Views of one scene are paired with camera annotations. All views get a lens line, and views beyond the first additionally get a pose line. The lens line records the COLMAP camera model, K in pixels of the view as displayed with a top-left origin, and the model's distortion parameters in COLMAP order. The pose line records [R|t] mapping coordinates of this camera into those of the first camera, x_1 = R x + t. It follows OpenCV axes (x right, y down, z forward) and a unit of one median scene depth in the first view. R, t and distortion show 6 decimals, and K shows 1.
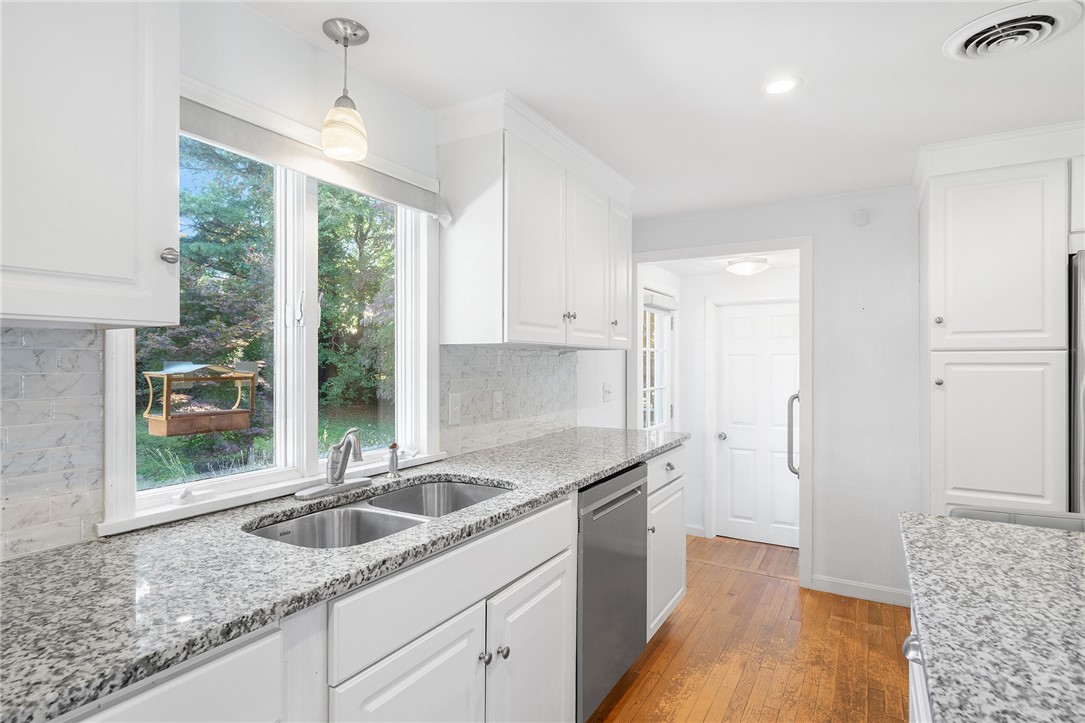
lens RADIAL K [[554.2, 0, 542.1], [0, 554.2, 361.2], [0, 0, 1]] dist [-0.002838, 0.000128]
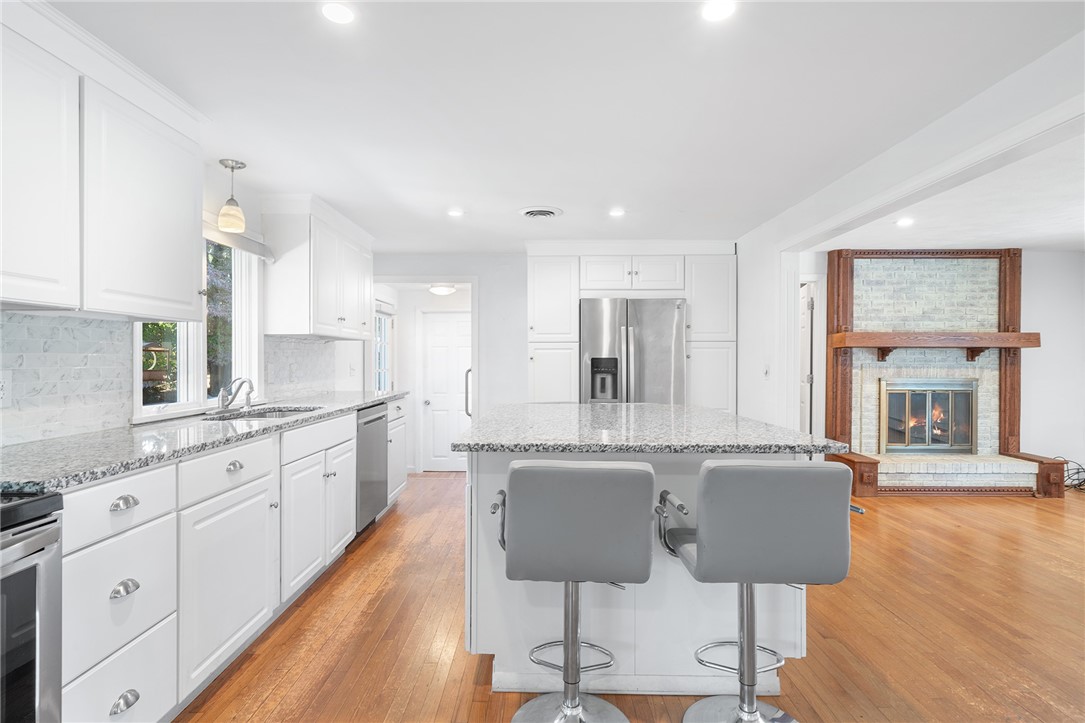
lens RADIAL K [[526.5, 0, 534.7], [0, 526.5, 357.4], [0, 0, 1]] dist [-0.001034, 0.000809]
pose [[0.867827, -0.001188, 0.496865, -0.265565], [0.002027, 0.999997, -0.001150, 0.043161], [-0.496863, 0.002006, 0.867827, -0.778813]]
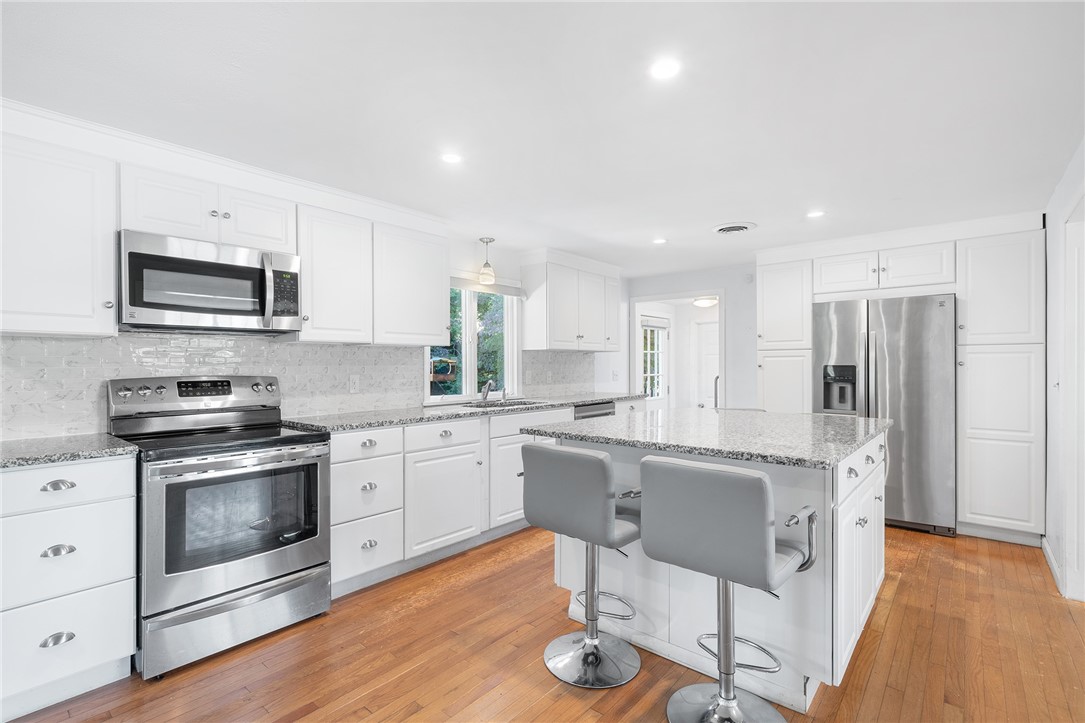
lens RADIAL K [[499.7, 0, 547.0], [0, 499.7, 364.4], [0, 0, 1]] dist [0.003289, -0.000250]
pose [[0.986791, -0.006129, -0.161880, 0.268895], [0.005966, 0.999981, -0.001493, 0.034882], [0.161886, 0.000508, 0.986809, -1.105043]]
